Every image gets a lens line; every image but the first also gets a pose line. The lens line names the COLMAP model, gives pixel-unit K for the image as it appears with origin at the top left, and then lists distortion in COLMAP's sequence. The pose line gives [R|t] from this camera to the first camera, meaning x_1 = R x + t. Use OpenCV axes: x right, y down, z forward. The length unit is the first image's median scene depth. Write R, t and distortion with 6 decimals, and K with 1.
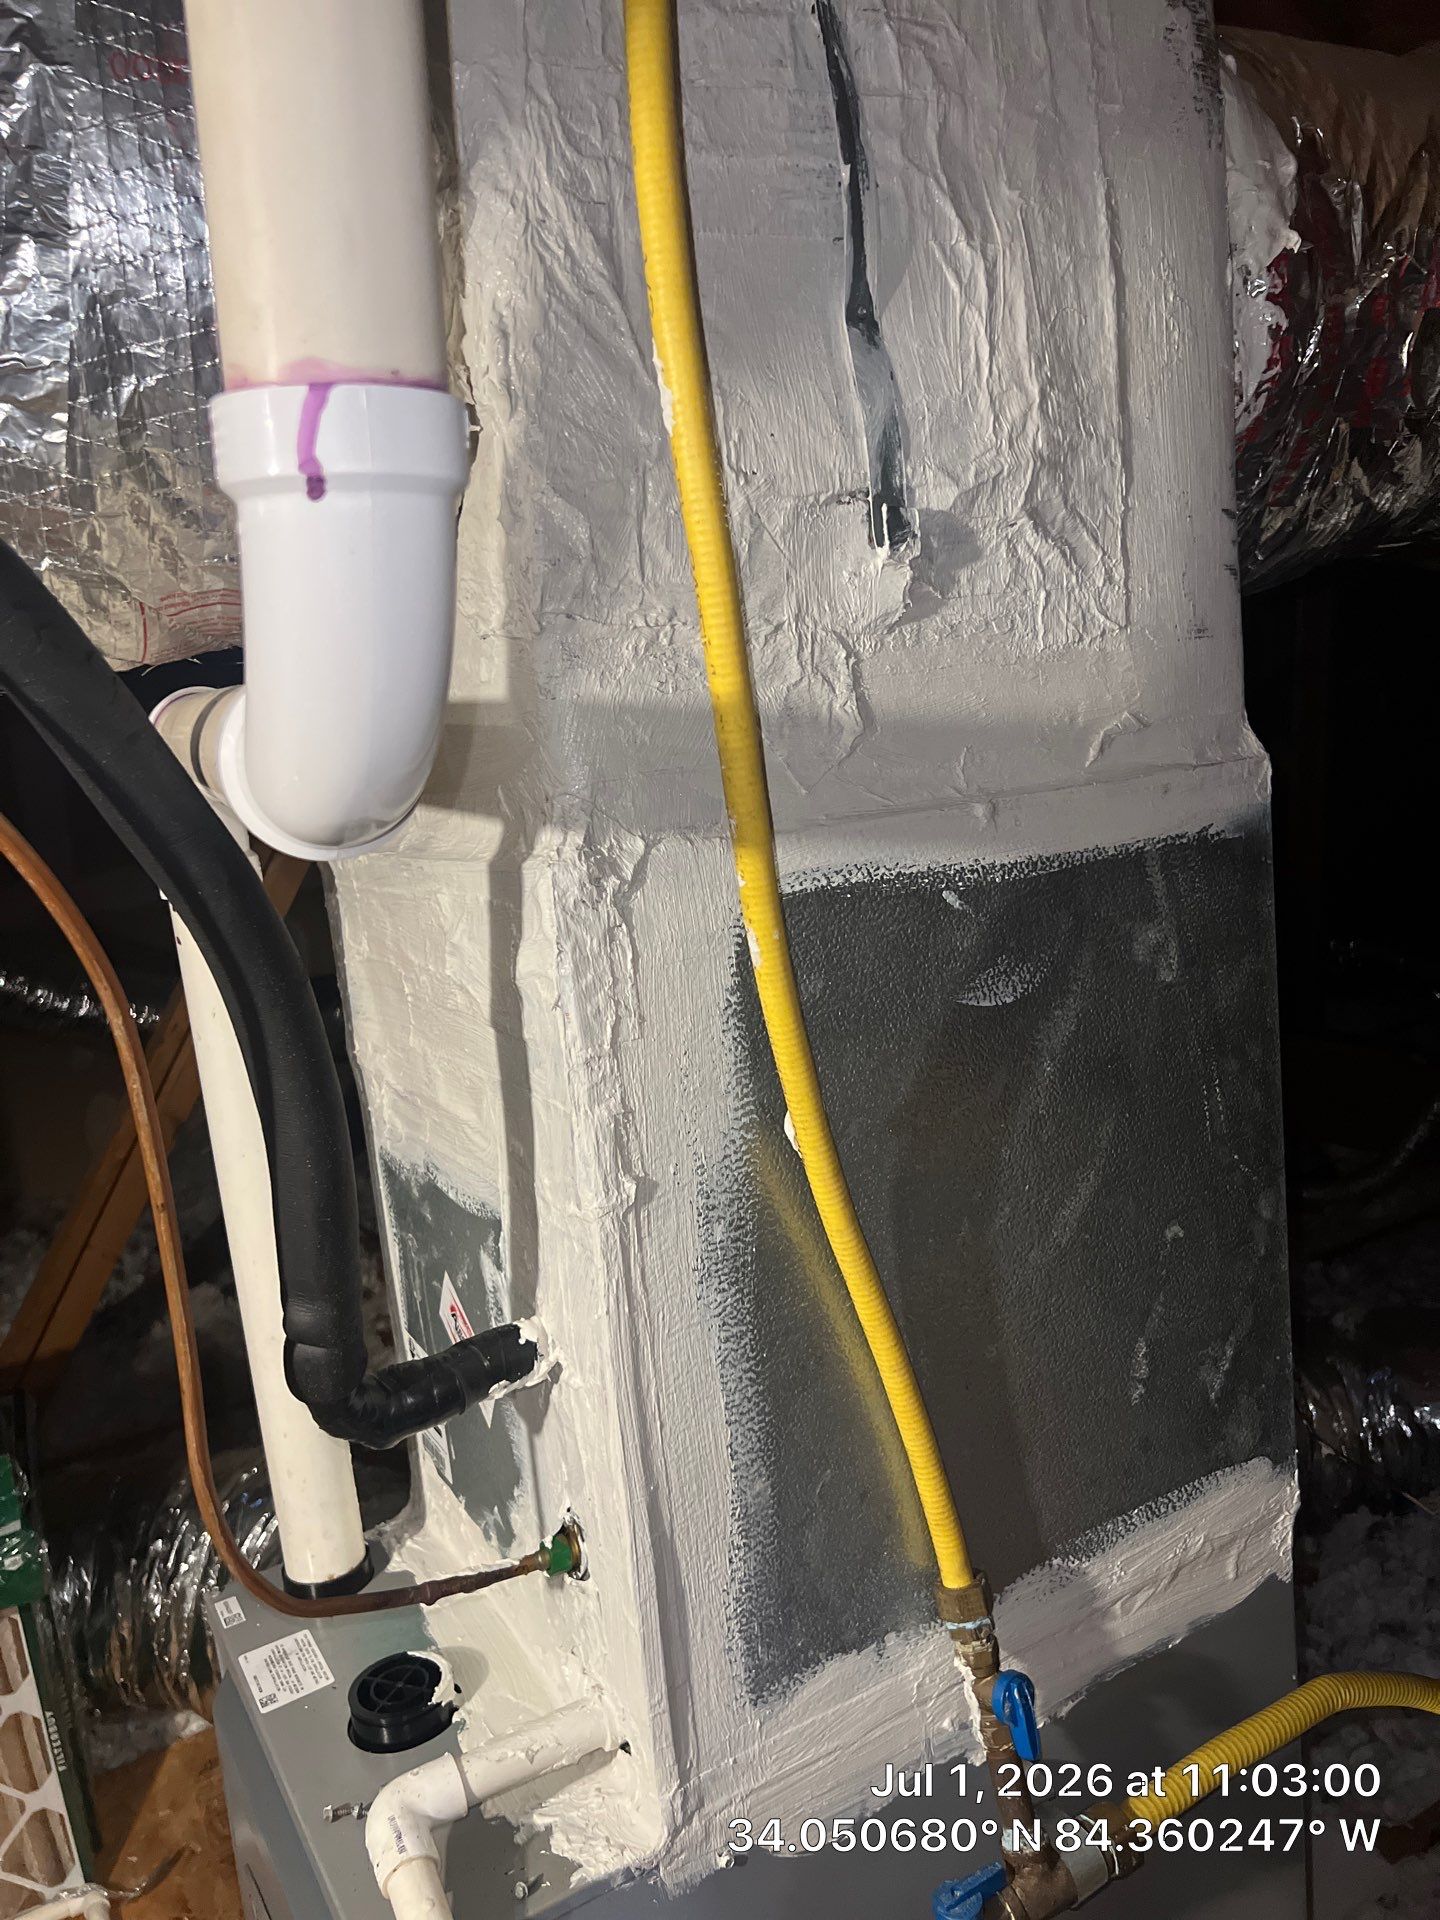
lens RADIAL K [[1490.6, 0, 674.1], [0, 1490.6, 963.2], [0, 0, 1]] dist [0.076653, -0.082307]
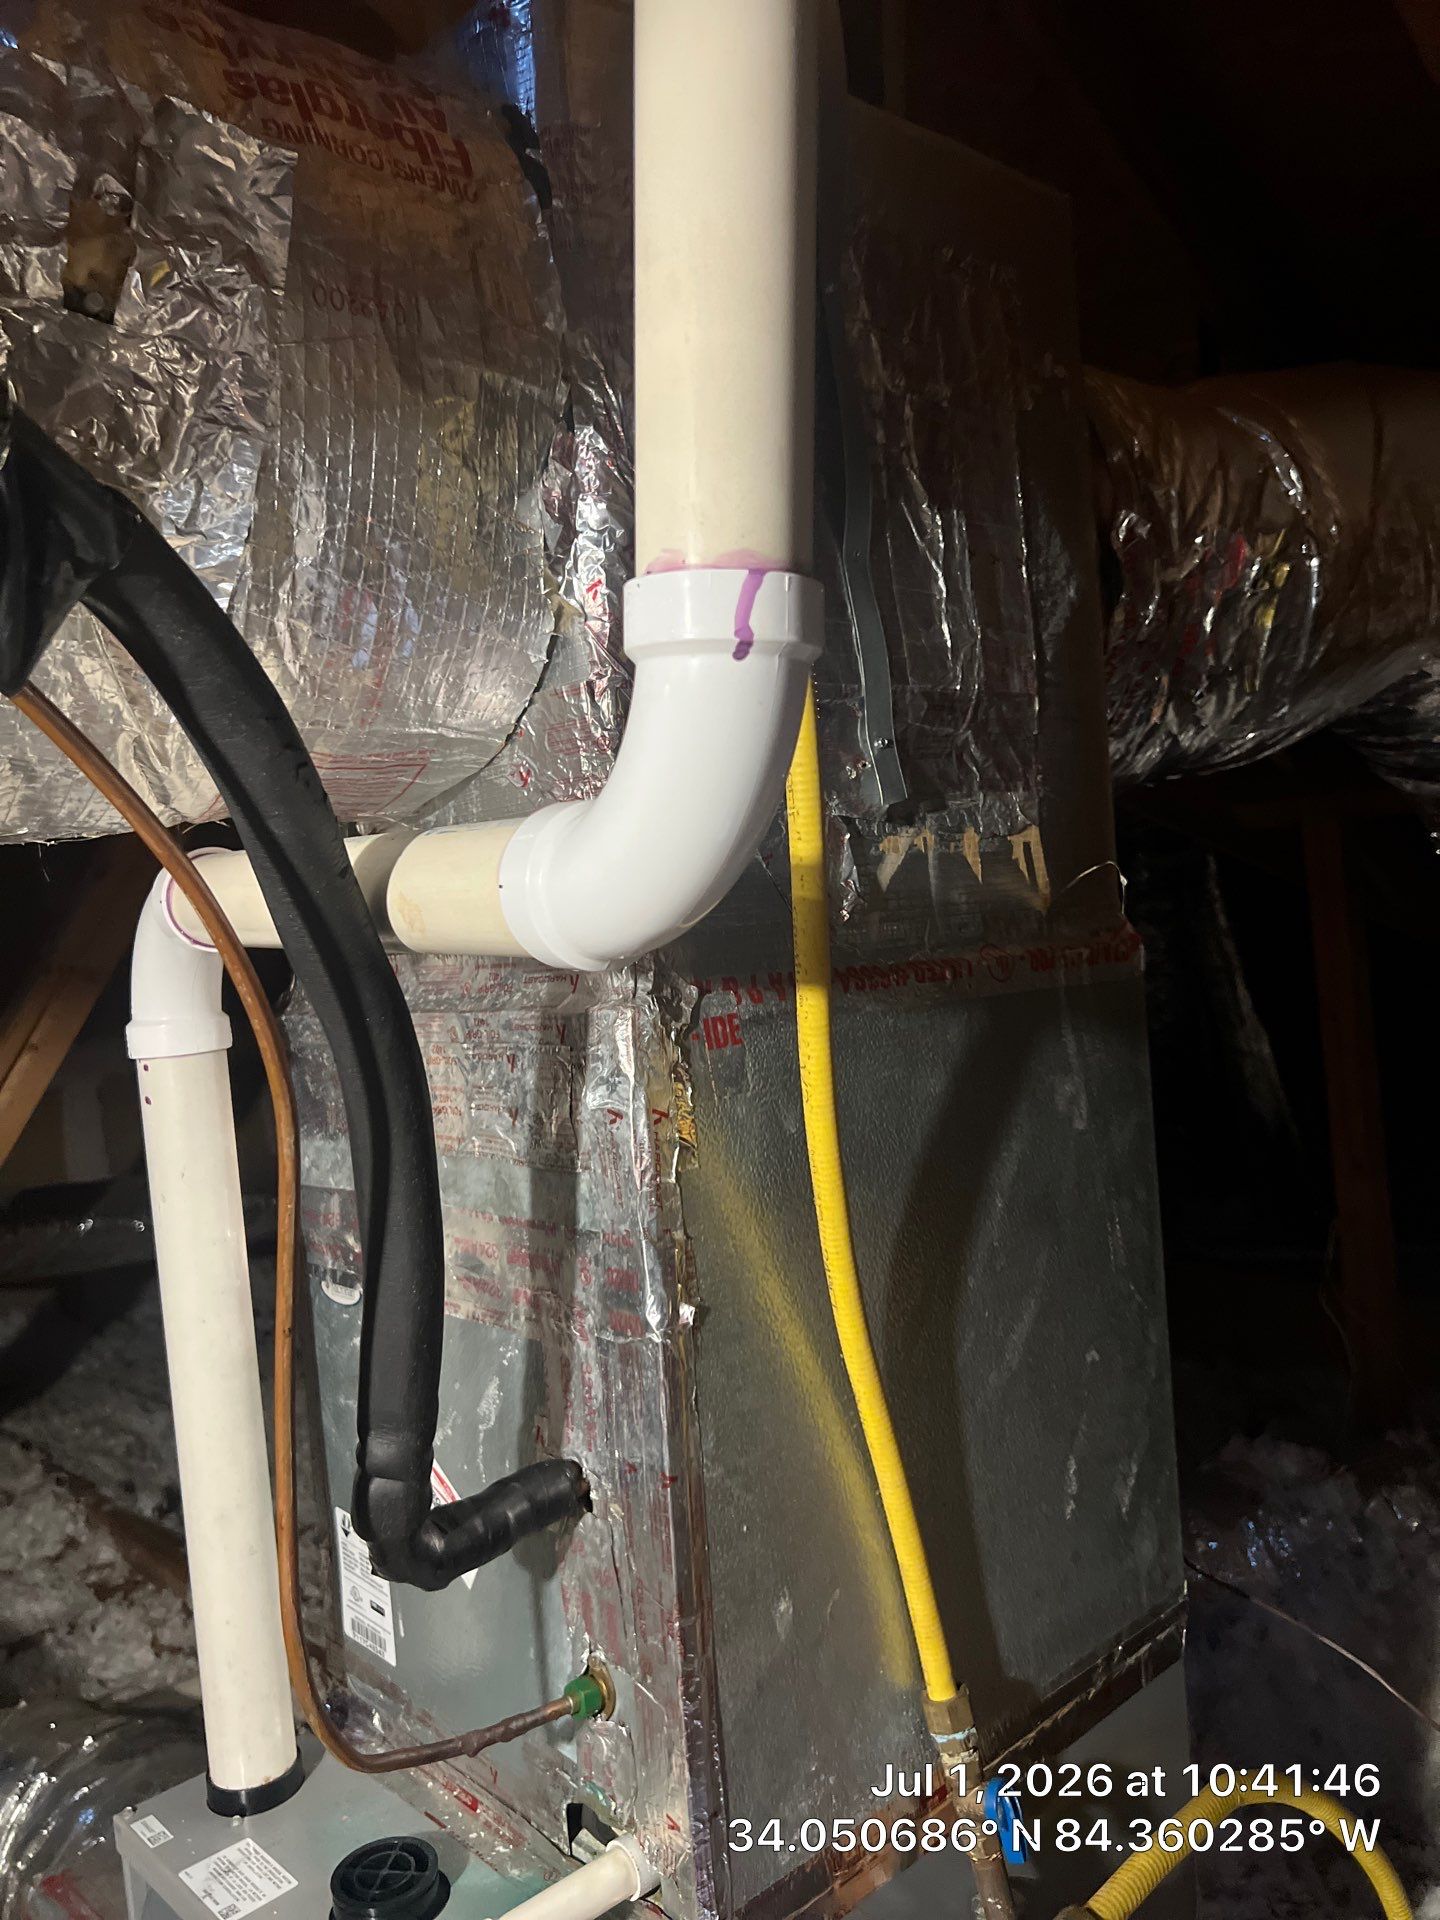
lens RADIAL K [[1492.3, 0, 720.0], [0, 1492.3, 960.0], [0, 0, 1]] dist [0.066338, -0.063982]
pose [[0.973771, 0.018774, 0.226752, -0.197155], [0.013999, 0.989759, -0.142062, 0.042257], [-0.227097, 0.141510, 0.963536, -0.056886]]
